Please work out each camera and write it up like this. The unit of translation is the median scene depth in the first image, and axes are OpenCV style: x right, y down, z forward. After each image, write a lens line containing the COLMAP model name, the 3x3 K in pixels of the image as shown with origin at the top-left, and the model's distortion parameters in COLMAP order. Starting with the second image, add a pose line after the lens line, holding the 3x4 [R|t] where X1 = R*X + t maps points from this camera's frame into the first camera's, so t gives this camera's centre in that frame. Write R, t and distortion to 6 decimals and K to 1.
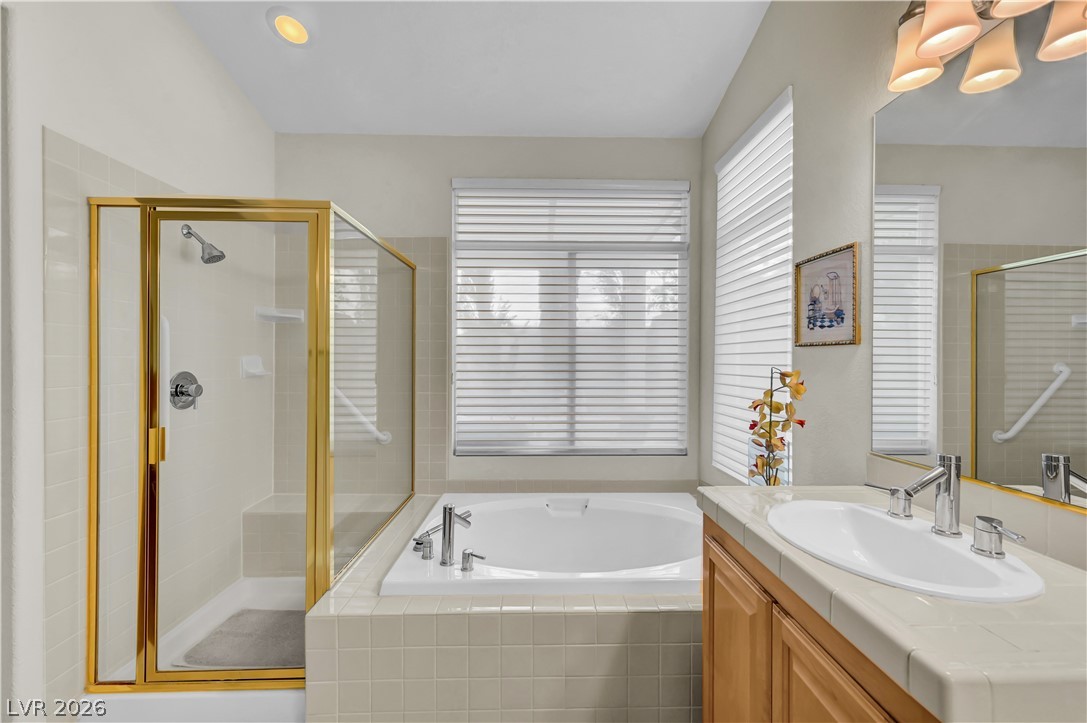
lens RADIAL K [[436.1, 0, 543.5], [0, 436.1, 361.5], [0, 0, 1]] dist [0.002932, 0.000434]
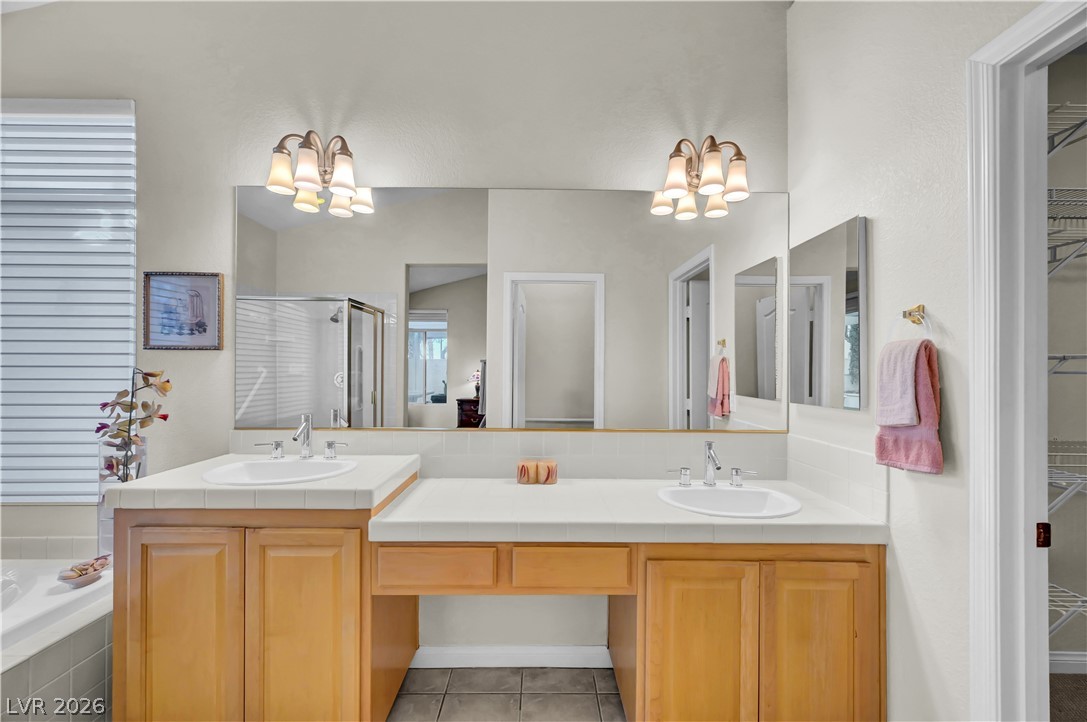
lens RADIAL K [[430.1, 0, 545.2], [0, 430.1, 368.1], [0, 0, 1]] dist [0.000576, 0.000397]
pose [[0.013444, -0.002159, 0.999907, -0.519487], [-0.001534, 0.999996, 0.002179, 0.009981], [-0.999908, -0.001563, 0.013440, -0.004867]]
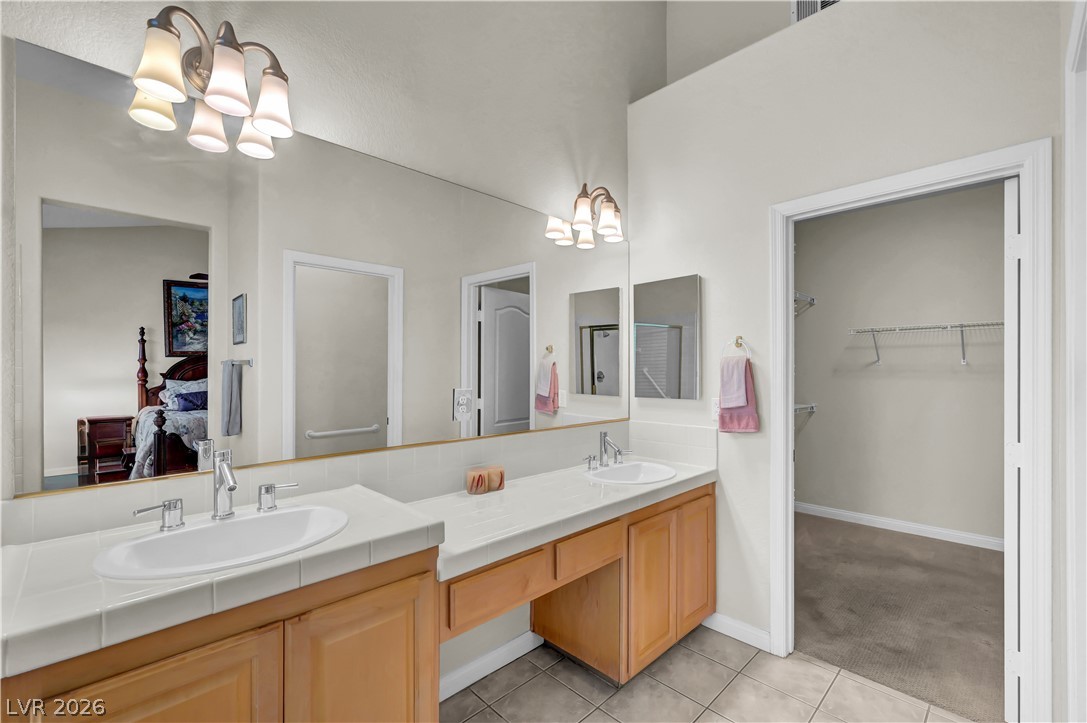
lens RADIAL K [[463.4, 0, 543.5], [0, 463.4, 361.5], [0, 0, 1]] dist [-0.012934, -0.000102]
pose [[-0.684089, 0.002369, 0.729395, -0.363372], [-0.003345, 0.999974, -0.006385, -0.013767], [-0.729391, -0.006808, -0.684063, 0.755304]]
